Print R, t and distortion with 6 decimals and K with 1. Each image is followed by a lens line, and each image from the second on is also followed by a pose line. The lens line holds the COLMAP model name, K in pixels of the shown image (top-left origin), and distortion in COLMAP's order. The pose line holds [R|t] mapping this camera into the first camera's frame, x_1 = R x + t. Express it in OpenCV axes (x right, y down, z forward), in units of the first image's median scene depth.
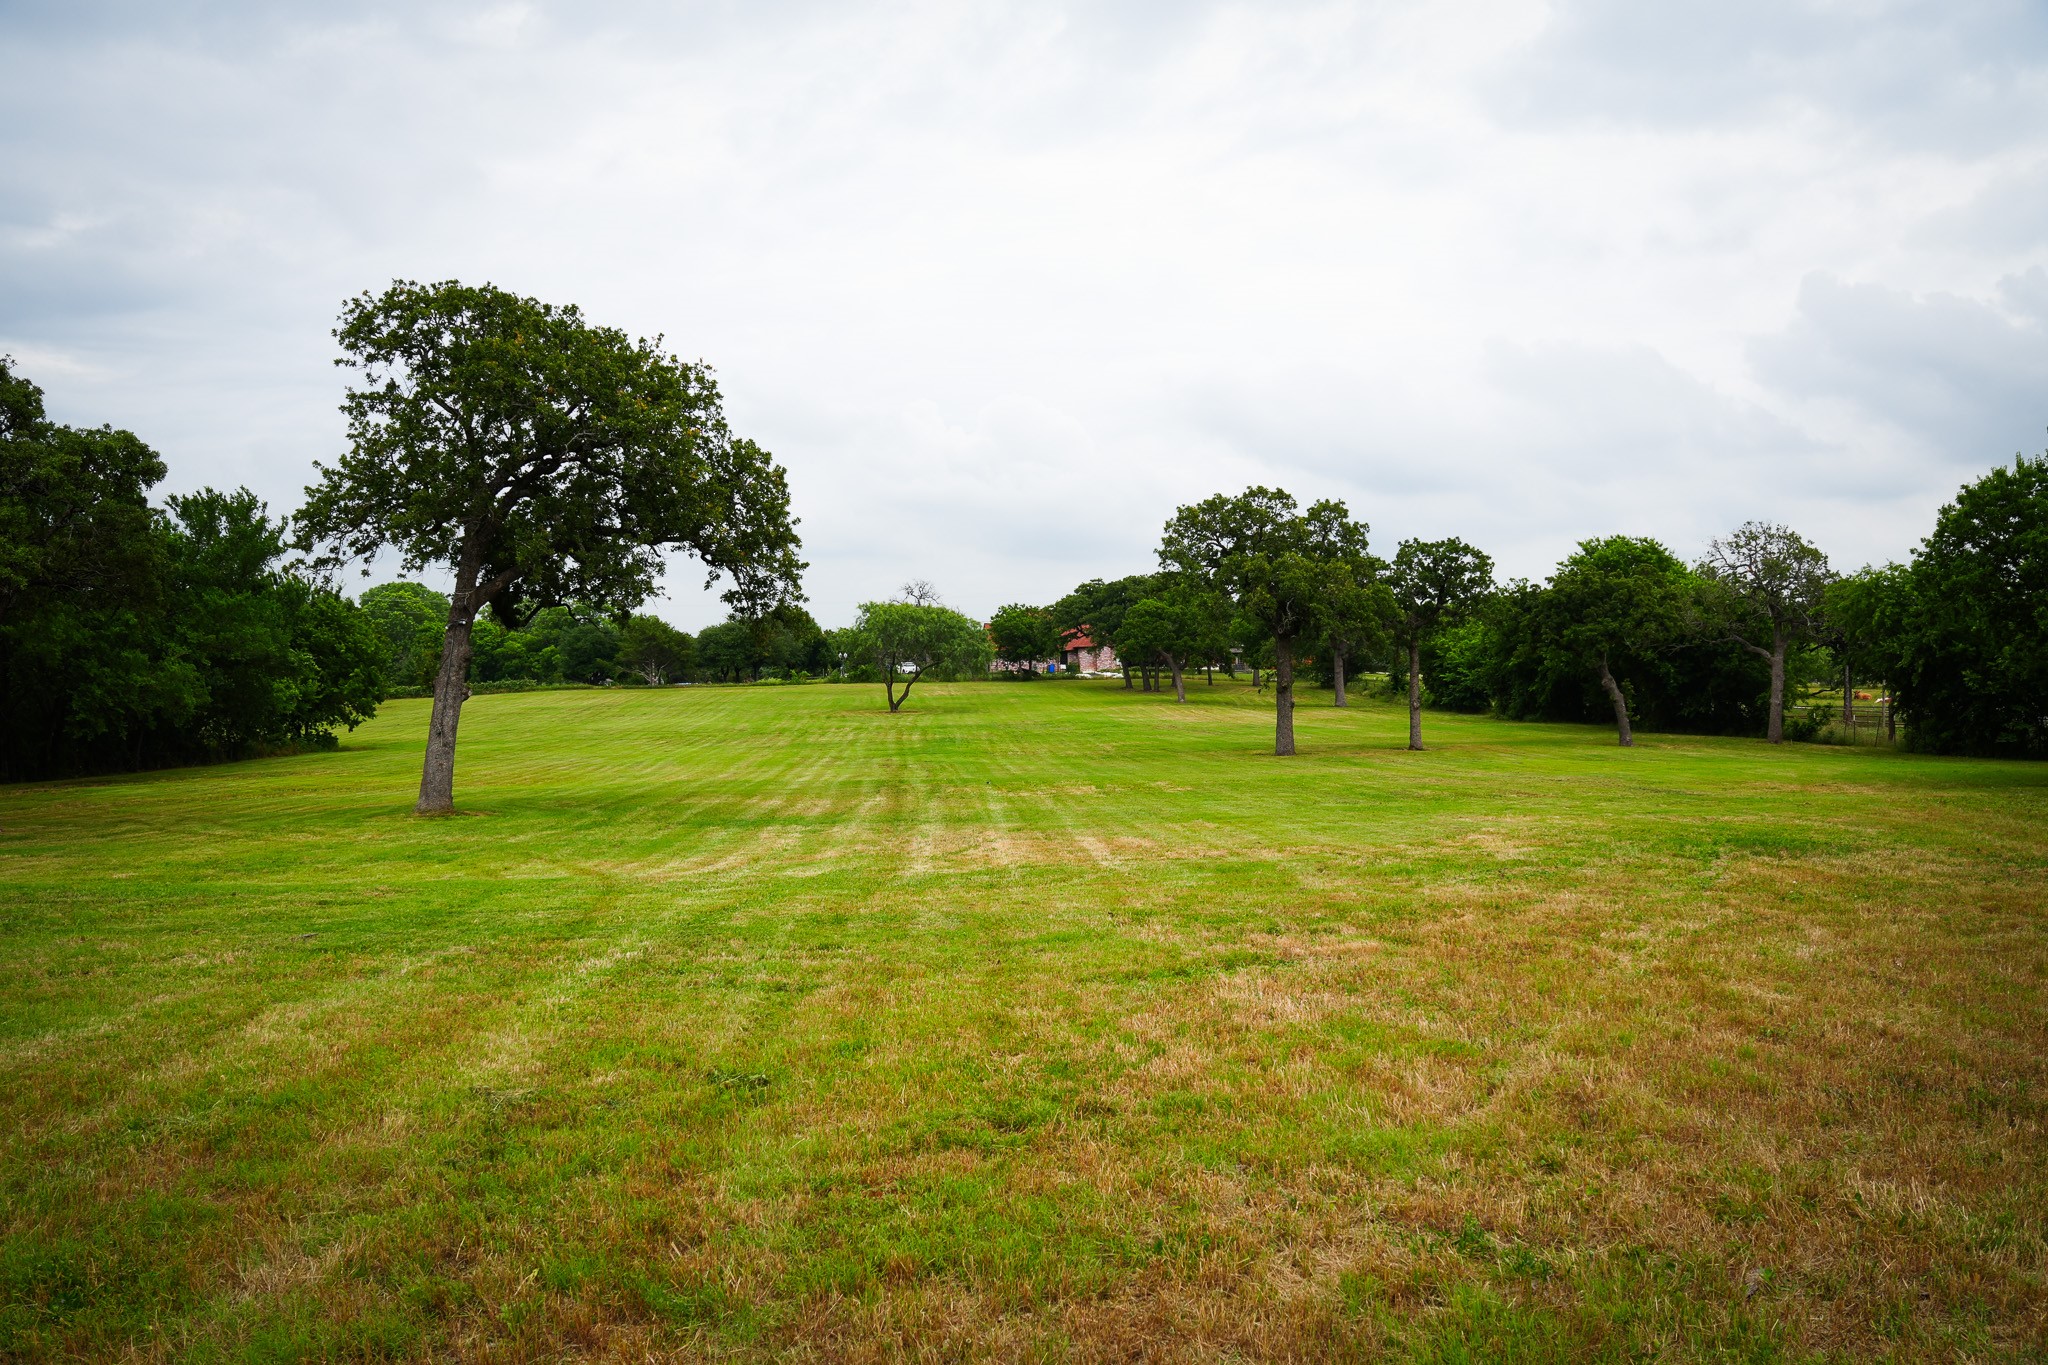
lens RADIAL K [[1626.2, 0, 1024.0], [0, 1626.2, 682.5], [0, 0, 1]] dist [-0.206217, 0.129547]
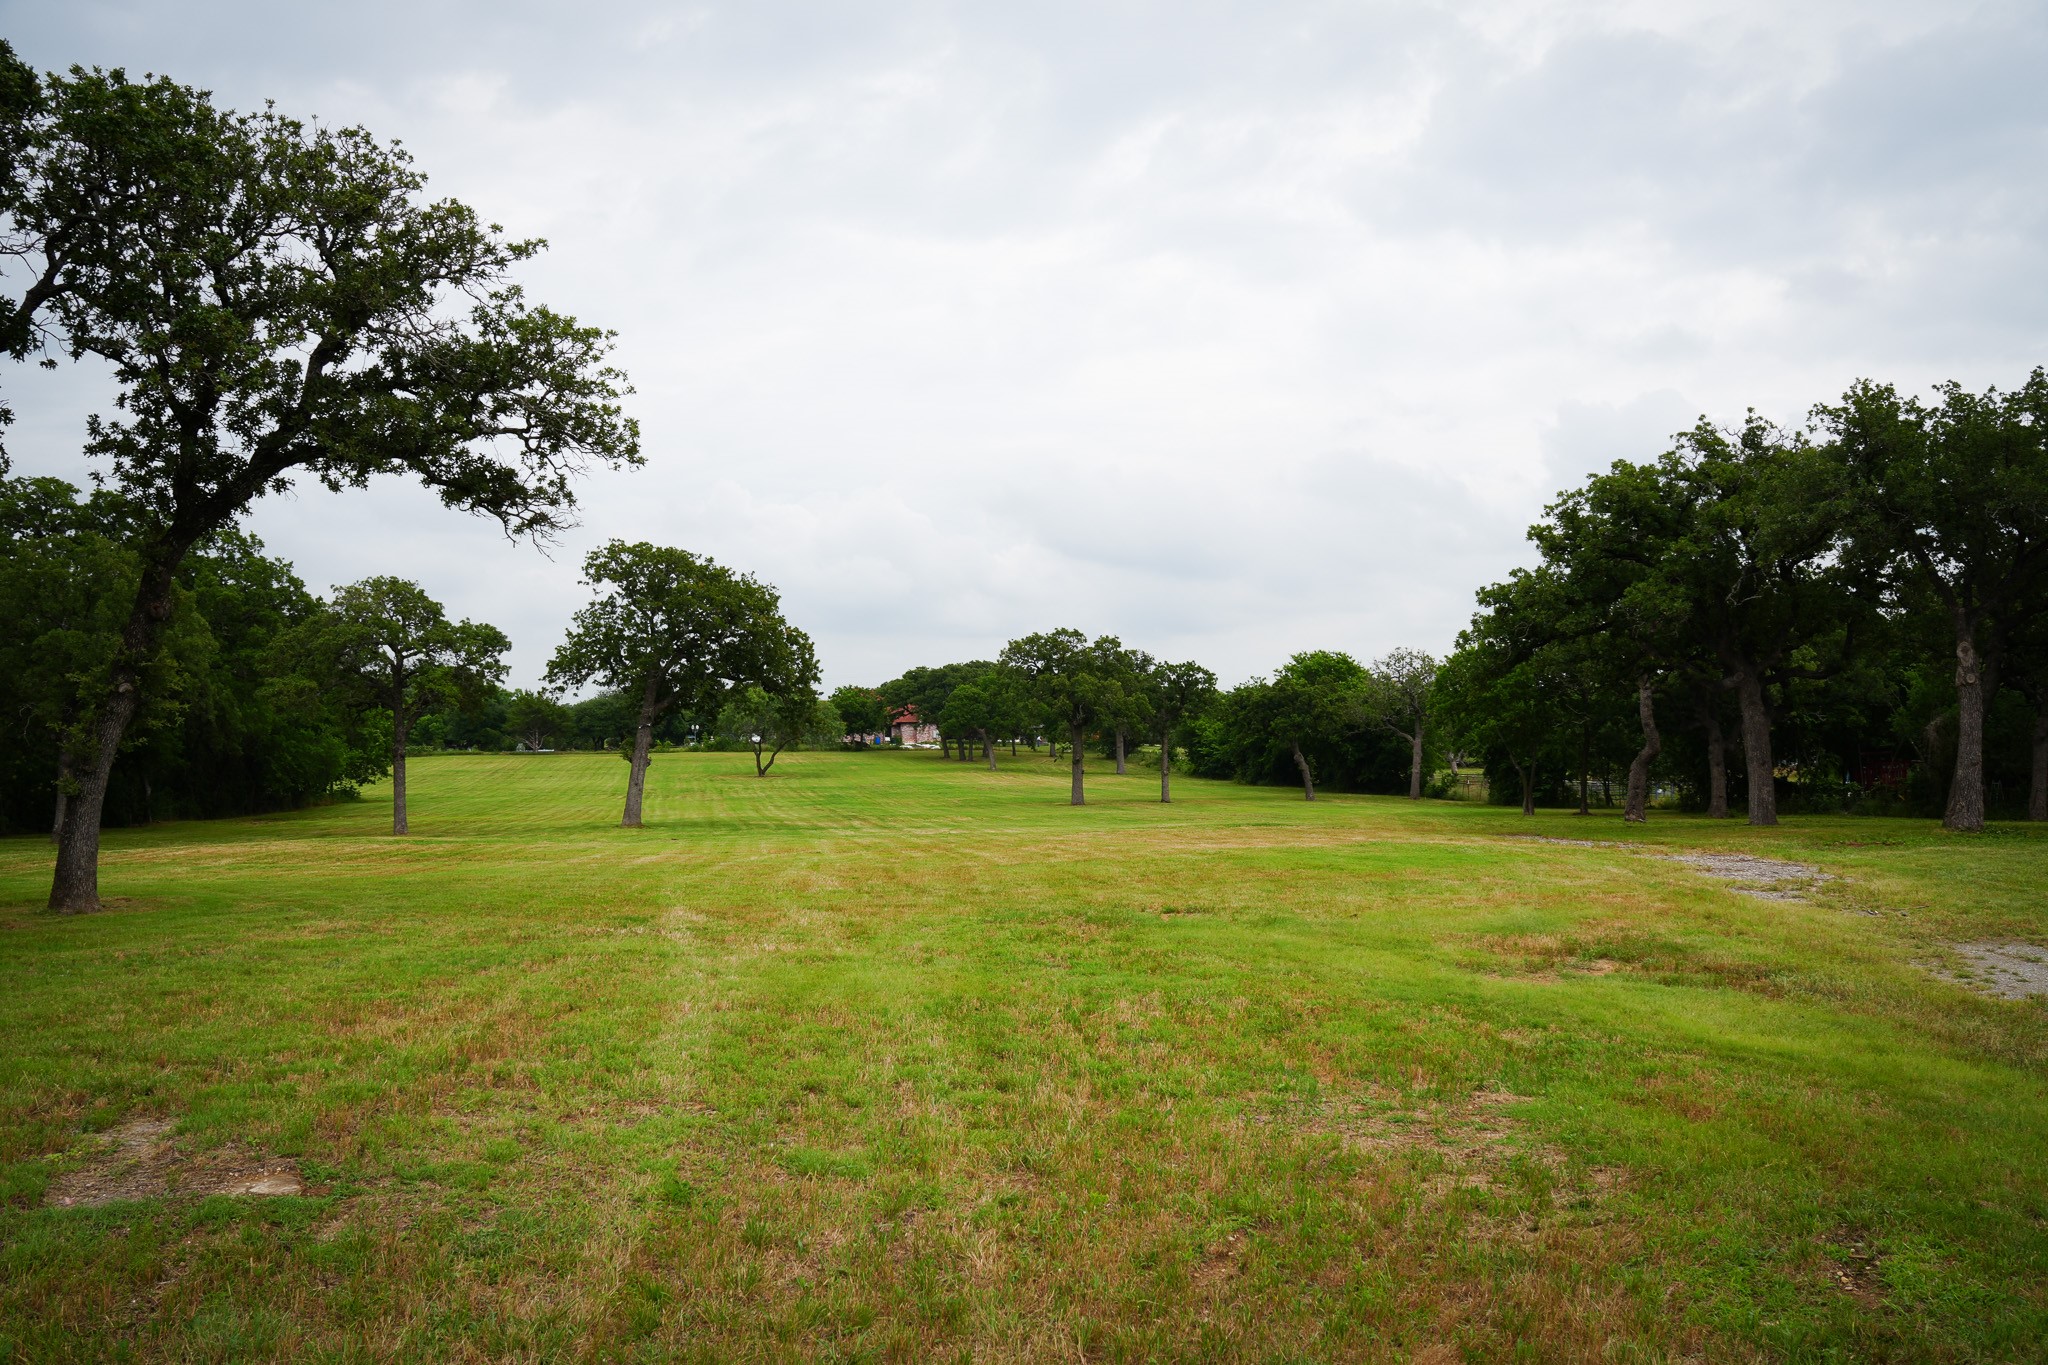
lens RADIAL K [[1626.2, 0, 1024.0], [0, 1626.2, 682.5], [0, 0, 1]] dist [-0.206217, 0.129547]
pose [[0.991744, 0.011086, 0.127750, -0.065811], [-0.005782, 0.999109, -0.041818, -0.004656], [-0.128100, 0.040734, 0.990924, -0.394480]]
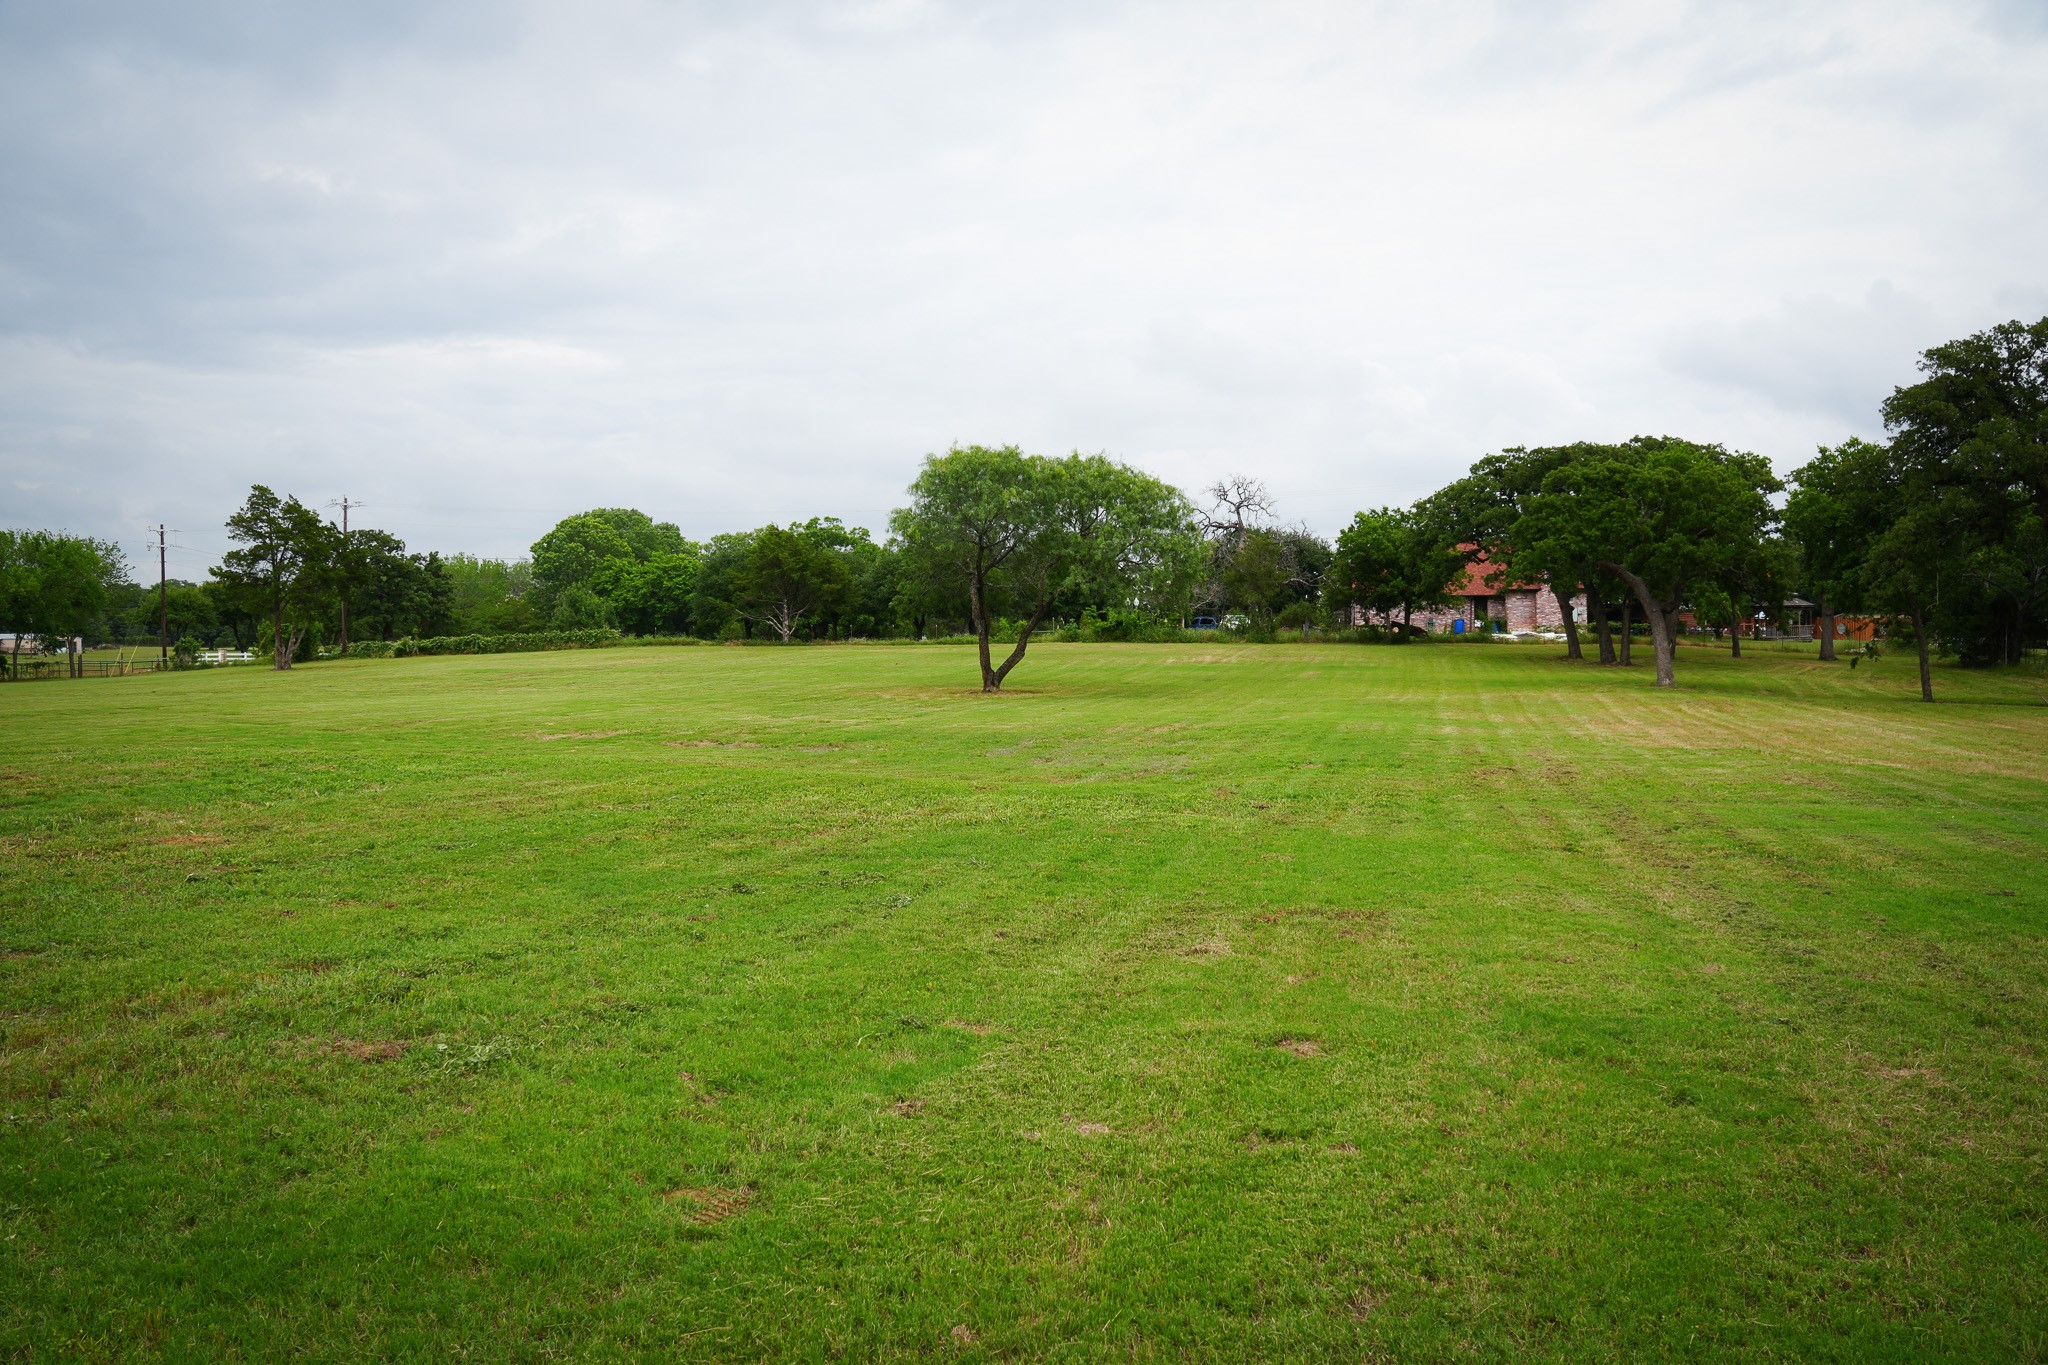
lens RADIAL K [[1626.2, 0, 1024.0], [0, 1626.2, 682.5], [0, 0, 1]] dist [-0.206217, 0.129547]
pose [[0.950097, 0.023843, -0.311041, 0.112408], [-0.020043, 0.999680, 0.015410, 0.013960], [0.311309, -0.008407, 0.950271, 0.940062]]
